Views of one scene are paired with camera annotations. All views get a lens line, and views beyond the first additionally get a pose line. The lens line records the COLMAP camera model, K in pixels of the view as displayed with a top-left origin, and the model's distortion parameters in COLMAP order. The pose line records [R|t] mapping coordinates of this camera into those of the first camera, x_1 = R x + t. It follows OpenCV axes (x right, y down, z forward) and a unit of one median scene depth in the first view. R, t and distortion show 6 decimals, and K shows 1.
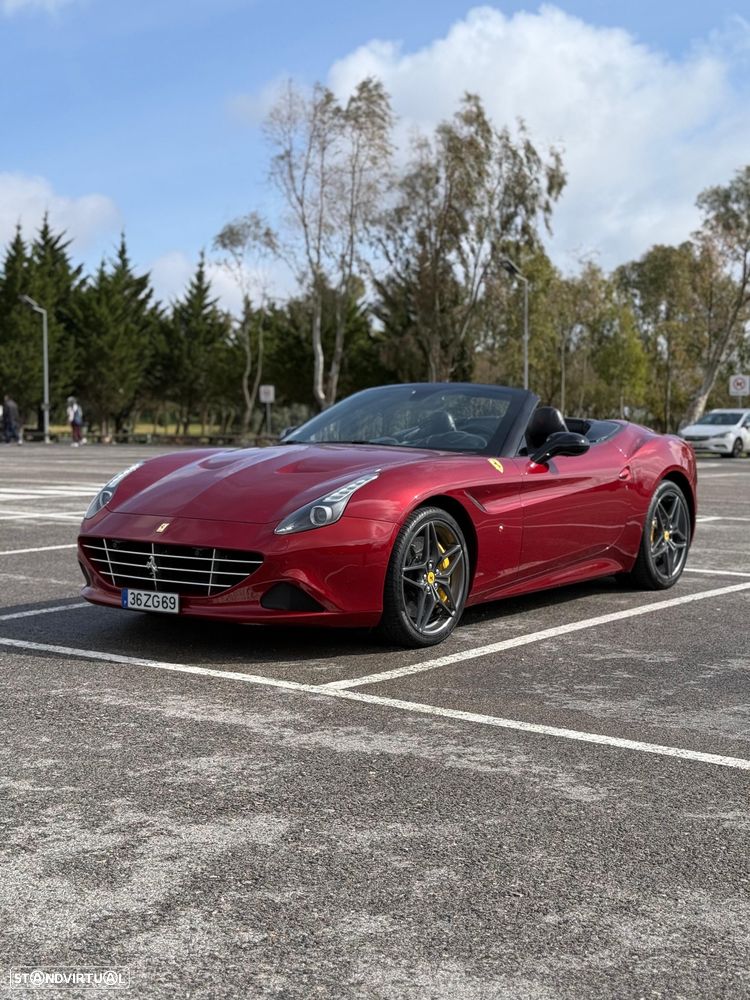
lens RADIAL K [[1396.6, 0, 373.3], [0, 1396.6, 502.3], [0, 0, 1]] dist [0.117676, 0.000000]
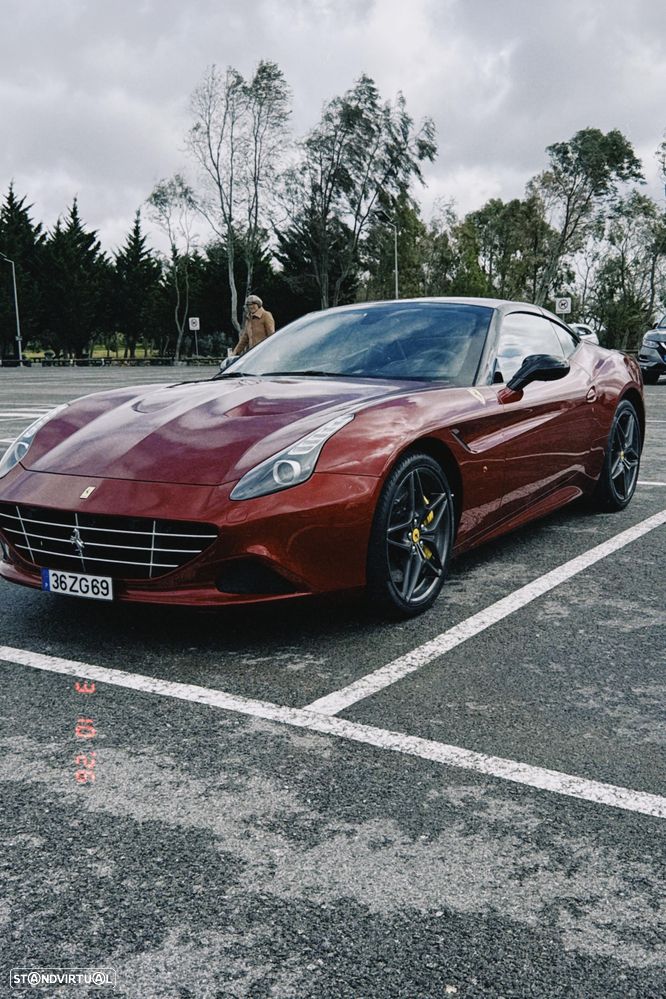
lens RADIAL K [[1025.1, 0, 335.1], [0, 1025.1, 498.2], [0, 0, 1]] dist [0.100158, 0.000000]
pose [[0.997798, -0.039195, 0.053511, -0.030811], [0.034037, 0.994980, 0.094106, -0.021930], [-0.056931, -0.092077, 0.994123, 0.304149]]
